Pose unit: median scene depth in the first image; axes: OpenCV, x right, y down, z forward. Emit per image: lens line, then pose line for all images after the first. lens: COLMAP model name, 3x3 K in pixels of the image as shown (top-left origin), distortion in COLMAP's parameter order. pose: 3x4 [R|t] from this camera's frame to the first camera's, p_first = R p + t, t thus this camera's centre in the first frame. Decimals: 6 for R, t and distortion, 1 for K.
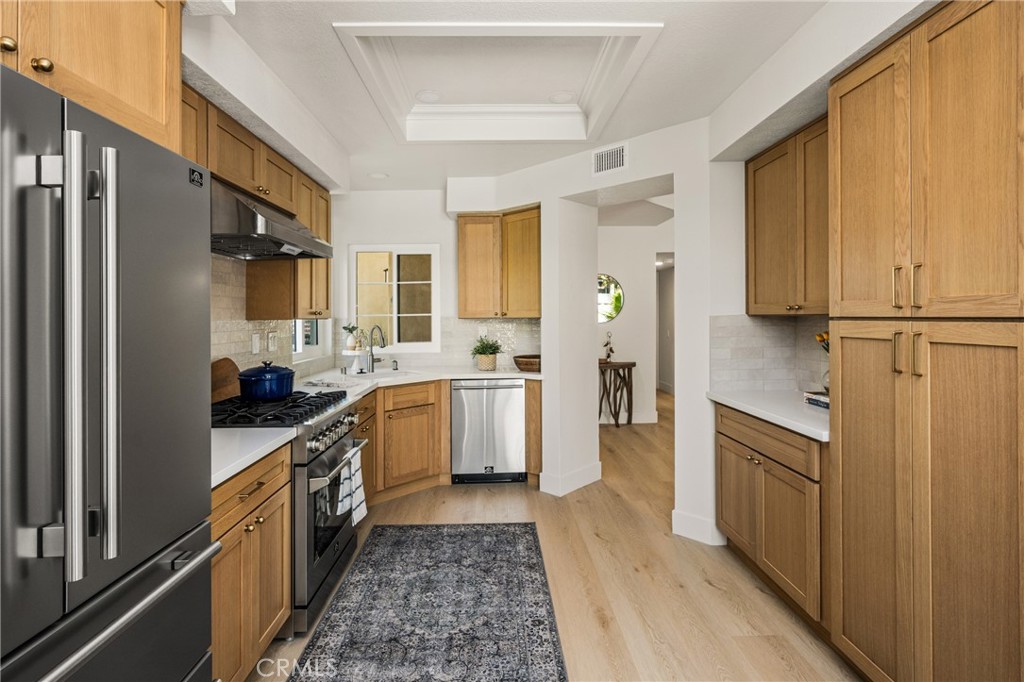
lens RADIAL K [[501.6, 0, 500.3], [0, 501.6, 309.8], [0, 0, 1]] dist [0.001658, -0.000068]
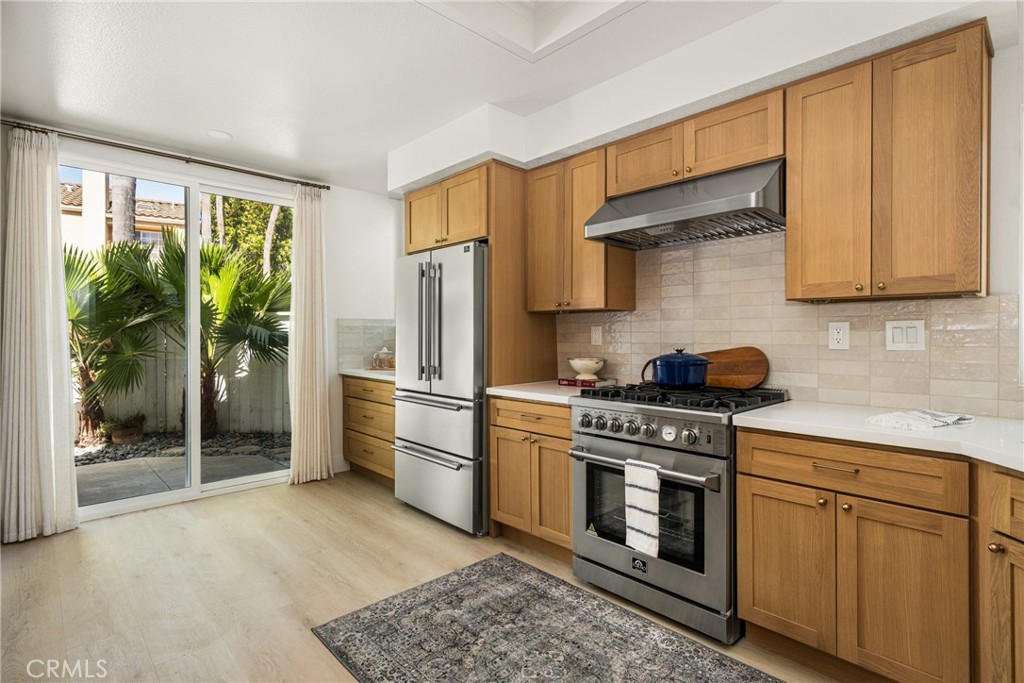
lens RADIAL K [[496.8, 0, 519.4], [0, 496.8, 332.9], [0, 0, 1]] dist [0.001276, 0.000414]
pose [[-0.727208, 0.005598, -0.686394, 0.334125], [0.014011, 0.999879, -0.006689, 0.061525], [0.686274, -0.014481, -0.727199, 1.207886]]
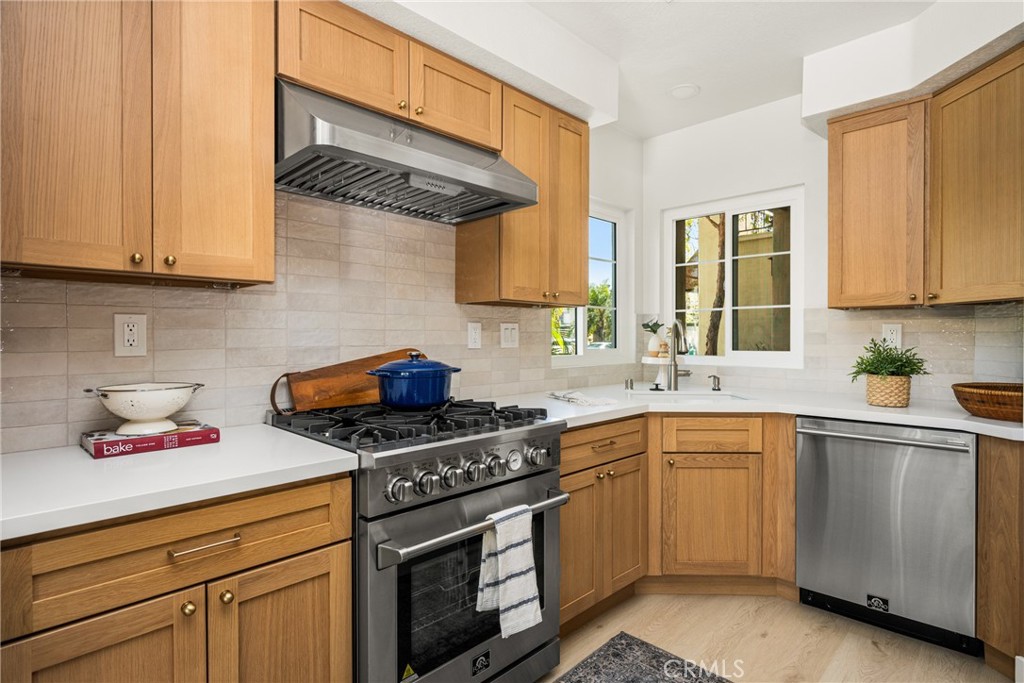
lens RADIAL K [[533.1, 0, 503.1], [0, 533.1, 337.7], [0, 0, 1]] dist [0.002314, 0.000438]
pose [[0.702736, 0.013469, -0.711323, 0.118080], [-0.000919, 0.999837, 0.018024, 0.056025], [0.711450, -0.012012, 0.702634, 0.461050]]
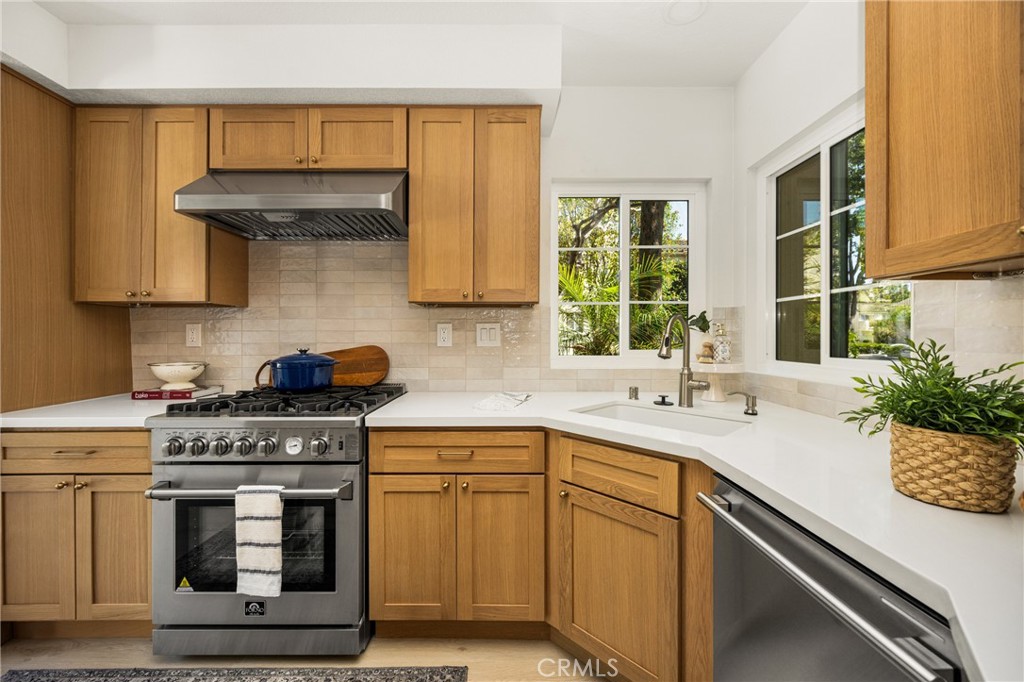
lens RADIAL K [[405.5, 0, 503.4], [0, 405.5, 333.8], [0, 0, 1]] dist [-0.001890, 0.000285]
pose [[-0.012692, 0.005179, -0.999906, 0.206030], [0.011481, 0.999921, 0.005034, 0.062953], [0.999854, -0.011416, -0.012750, 1.113621]]
